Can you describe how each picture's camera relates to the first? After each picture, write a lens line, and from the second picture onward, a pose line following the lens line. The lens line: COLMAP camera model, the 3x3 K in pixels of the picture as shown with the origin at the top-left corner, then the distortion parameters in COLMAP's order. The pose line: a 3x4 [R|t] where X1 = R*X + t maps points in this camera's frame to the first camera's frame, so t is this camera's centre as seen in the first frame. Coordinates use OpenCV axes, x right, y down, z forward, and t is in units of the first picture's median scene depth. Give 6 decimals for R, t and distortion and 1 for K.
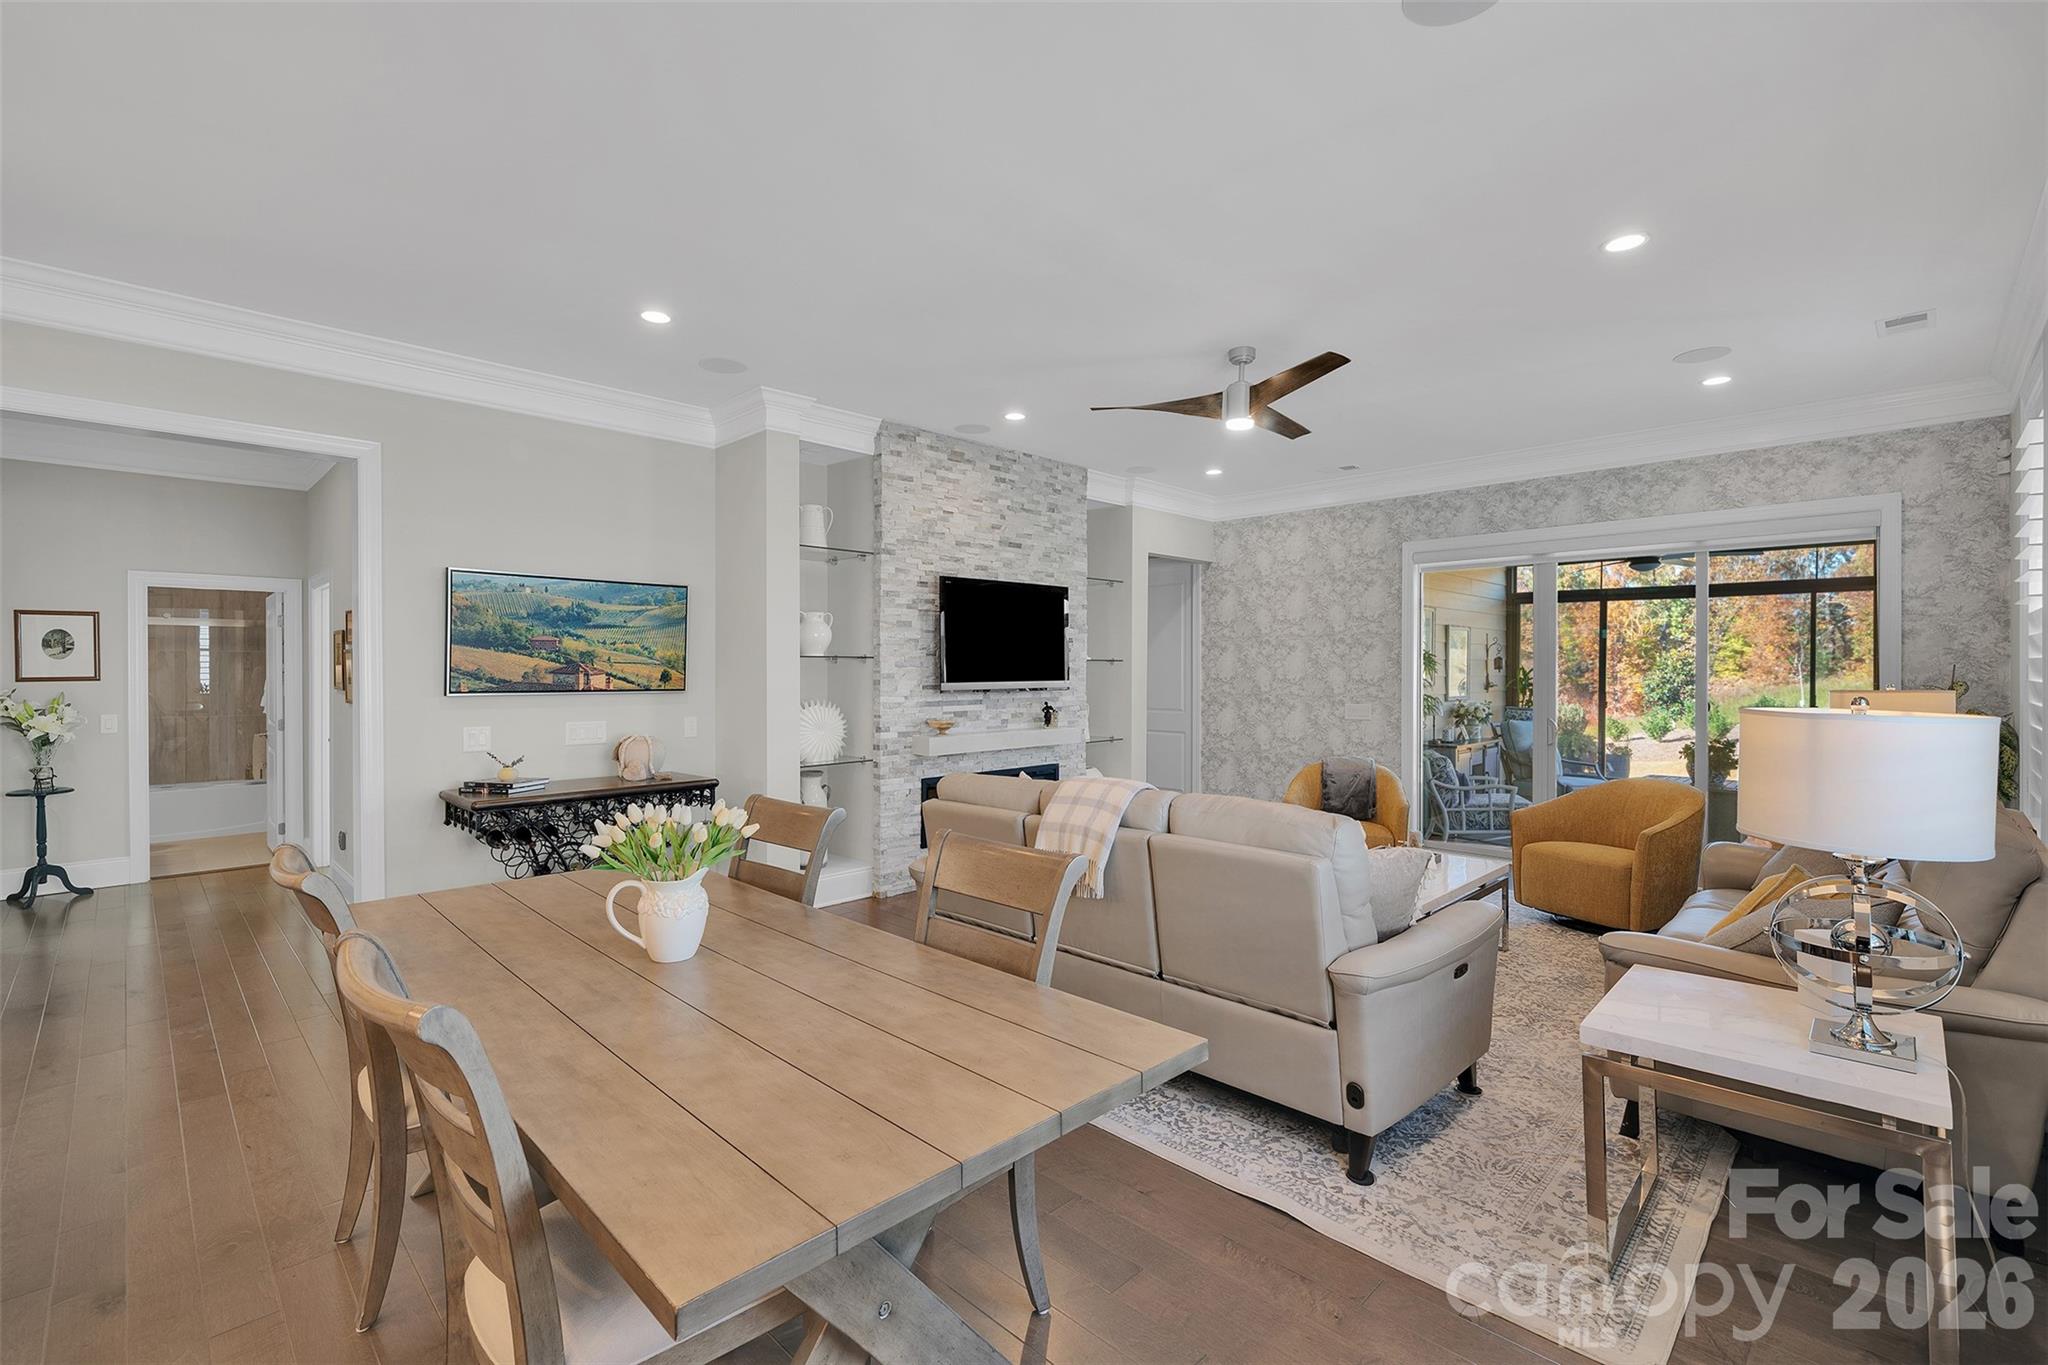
lens RADIAL K [[898.3, 0, 1023.4], [0, 898.3, 689.4], [0, 0, 1]] dist [-0.000440, 0.000008]
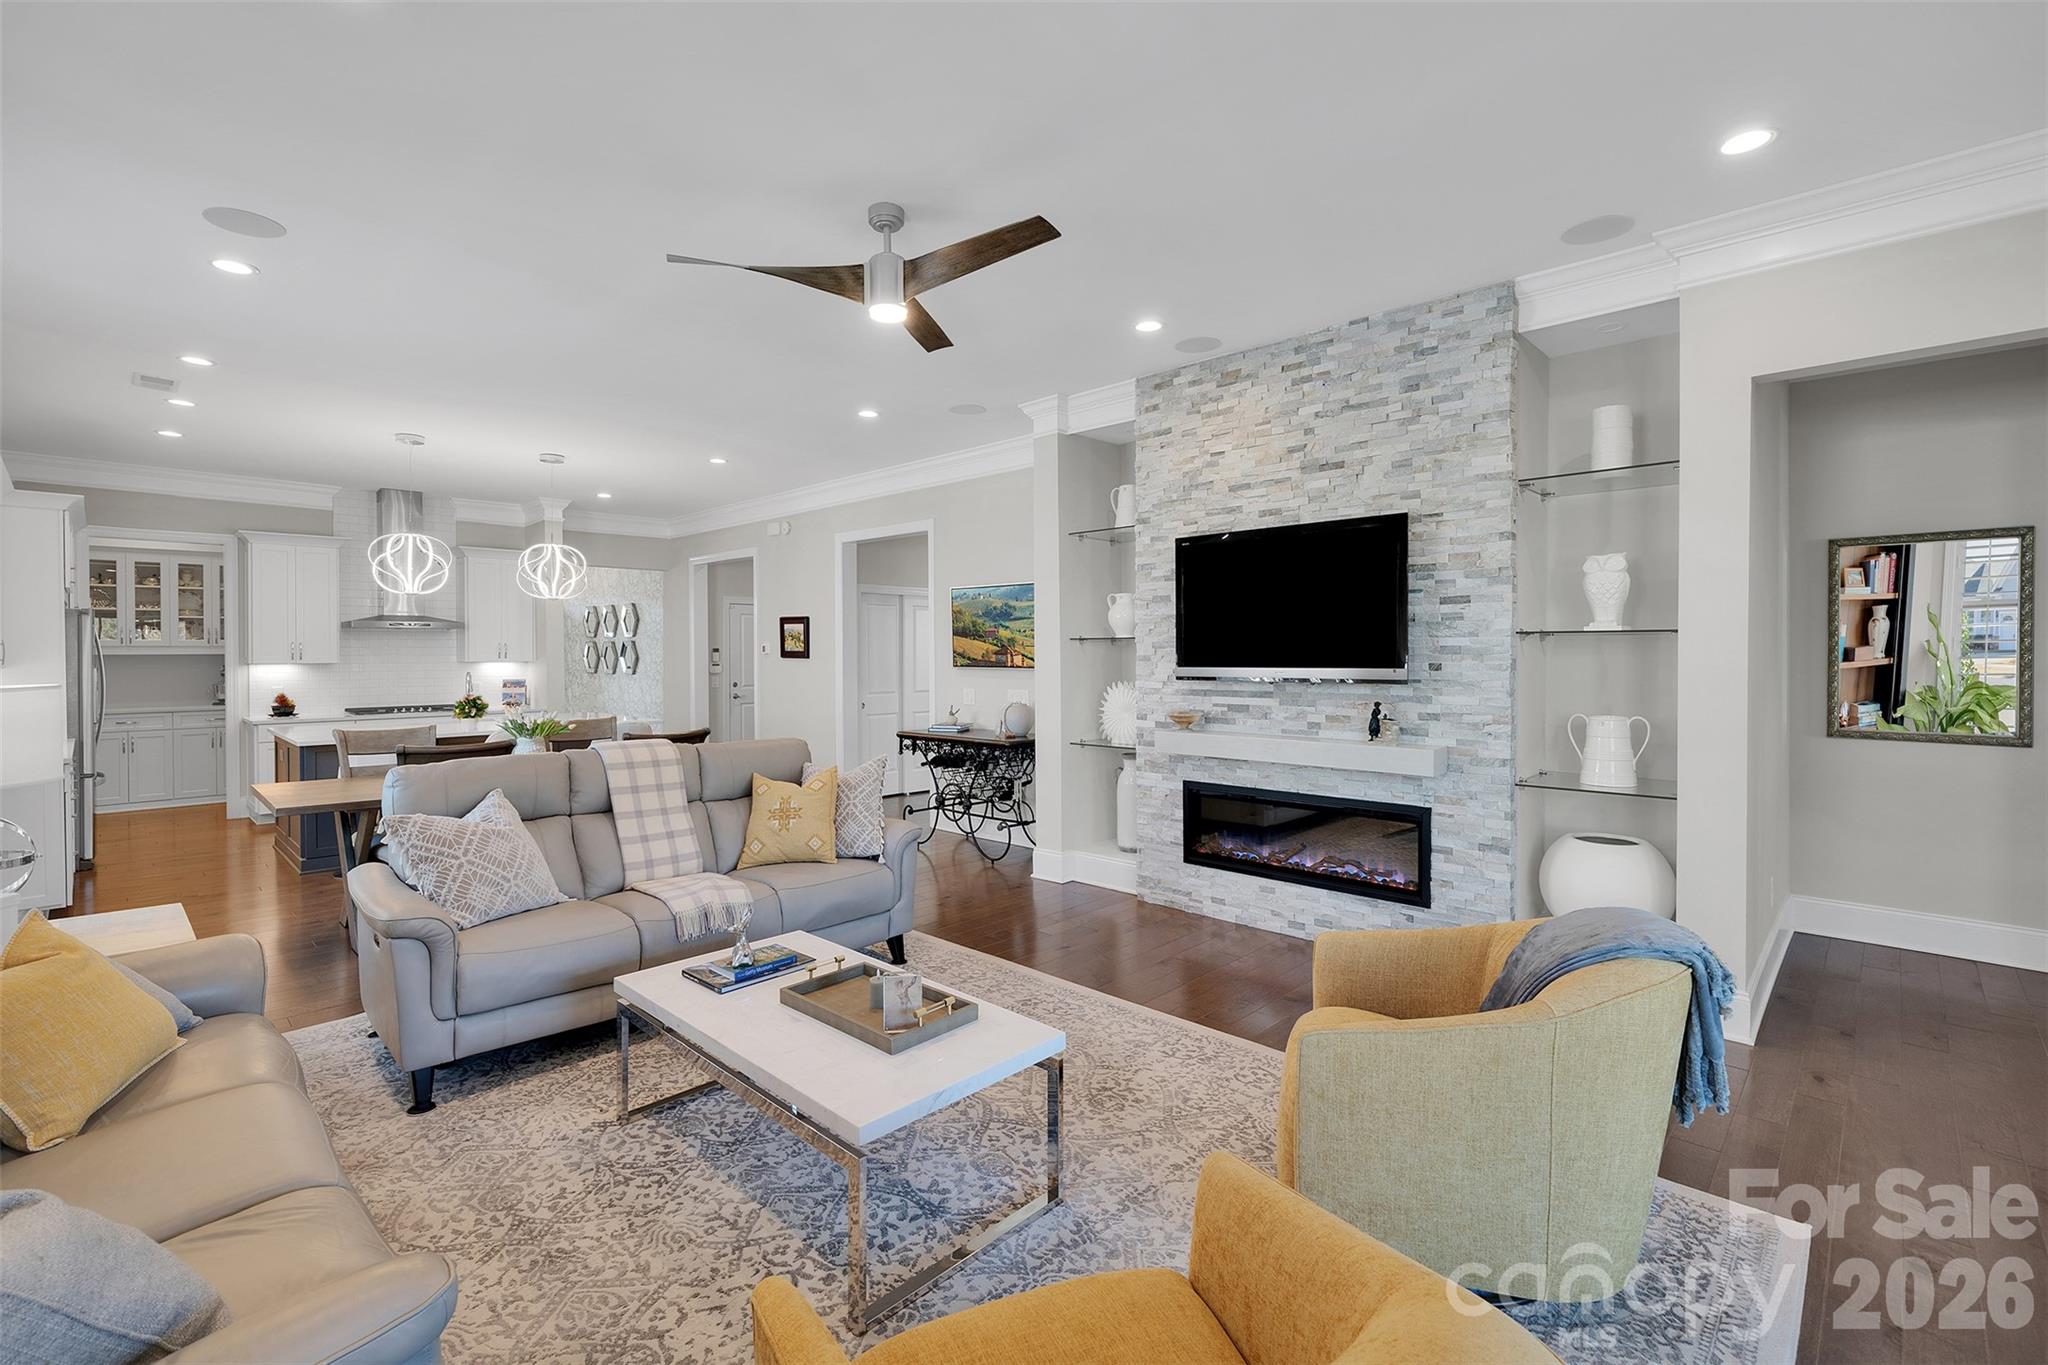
lens RADIAL K [[898.3, 0, 1024.1], [0, 898.3, 660.6], [0, 0, 1]] dist [-0.000440, 0.000008]
pose [[0.029725, 0.016027, -0.999430, 0.719813], [-0.009894, 0.999827, 0.015739, -0.024650], [0.999509, 0.009420, 0.029878, 0.817067]]
